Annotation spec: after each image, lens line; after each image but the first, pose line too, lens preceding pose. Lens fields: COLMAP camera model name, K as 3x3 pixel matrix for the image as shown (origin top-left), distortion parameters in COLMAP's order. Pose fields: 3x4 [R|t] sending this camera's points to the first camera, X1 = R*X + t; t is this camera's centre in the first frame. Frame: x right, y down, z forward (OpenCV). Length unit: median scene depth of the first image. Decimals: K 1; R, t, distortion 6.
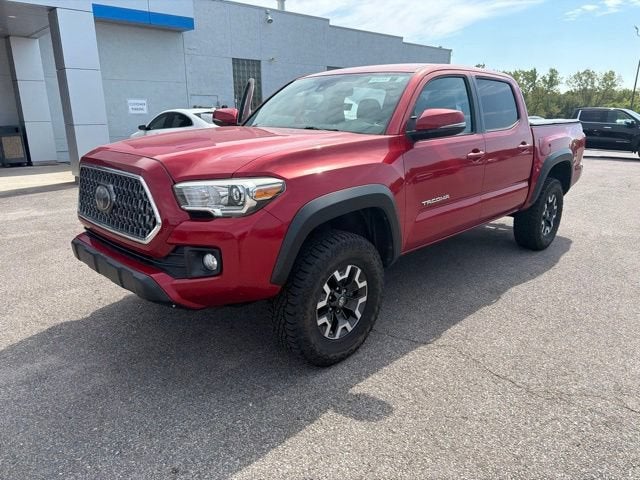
lens RADIAL K [[453.0, 0, 323.3], [0, 453.0, 248.5], [0, 0, 1]] dist [0.033795, -0.048315]
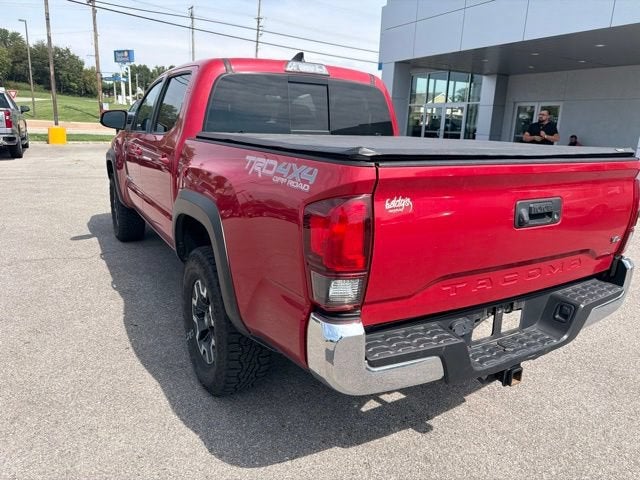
lens RADIAL K [[457.2, 0, 321.9], [0, 457.2, 239.1], [0, 0, 1]] dist [-0.006954, -0.000715]
pose [[-0.268924, 0.229664, -0.935379, 1.546304], [-0.309546, 0.899025, 0.309734, -0.592345], [0.912064, 0.372838, -0.170678, 2.003022]]
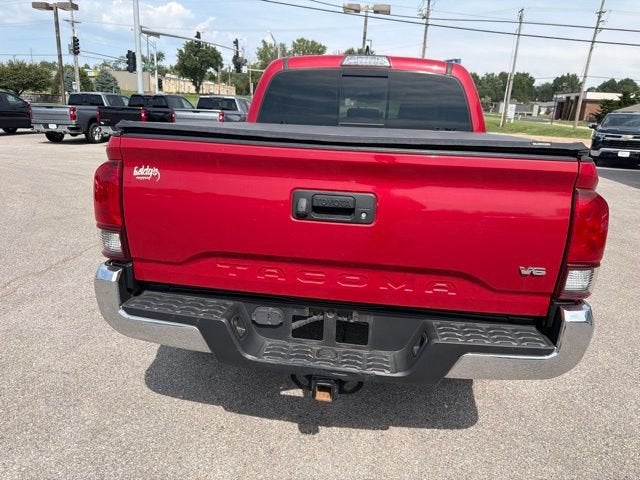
lens RADIAL K [[455.6, 0, 323.1], [0, 455.6, 240.3], [0, 0, 1]] dist [0.006668, -0.011981]
pose [[-0.800988, 0.122589, -0.585994, 1.221475], [-0.214146, 0.855383, 0.471658, -0.733077], [0.559070, 0.503280, -0.658900, 2.497688]]
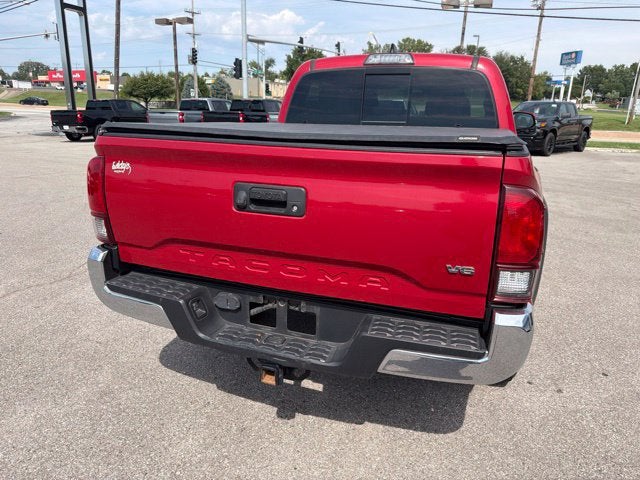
lens RADIAL K [[455.6, 0, 323.1], [0, 455.6, 240.3], [0, 0, 1]] dist [0.006668, -0.011981]
pose [[-0.911981, 0.087912, -0.400703, 1.069081], [-0.141465, 0.849460, 0.508335, -0.770153], [0.385070, 0.520277, -0.762255, 2.612404]]
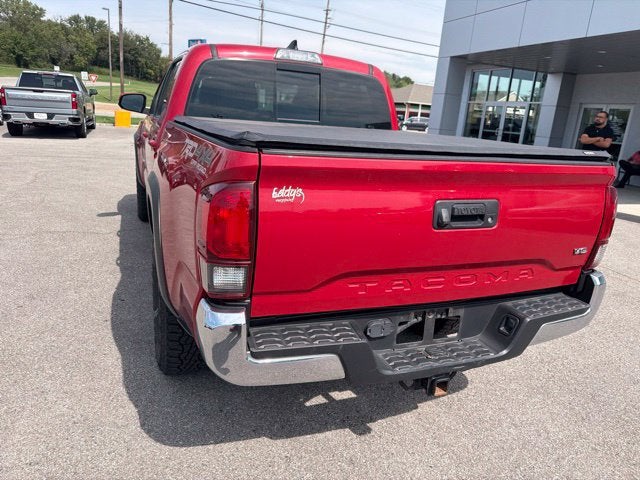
lens RADIAL K [[457.2, 0, 321.9], [0, 457.2, 239.1], [0, 0, 1]] dist [-0.006954, -0.000715]
pose [[-0.396842, 0.217256, -0.891805, 1.476462], [-0.333490, 0.871063, 0.360602, -0.641141], [0.855161, 0.440510, -0.273222, 2.160234]]
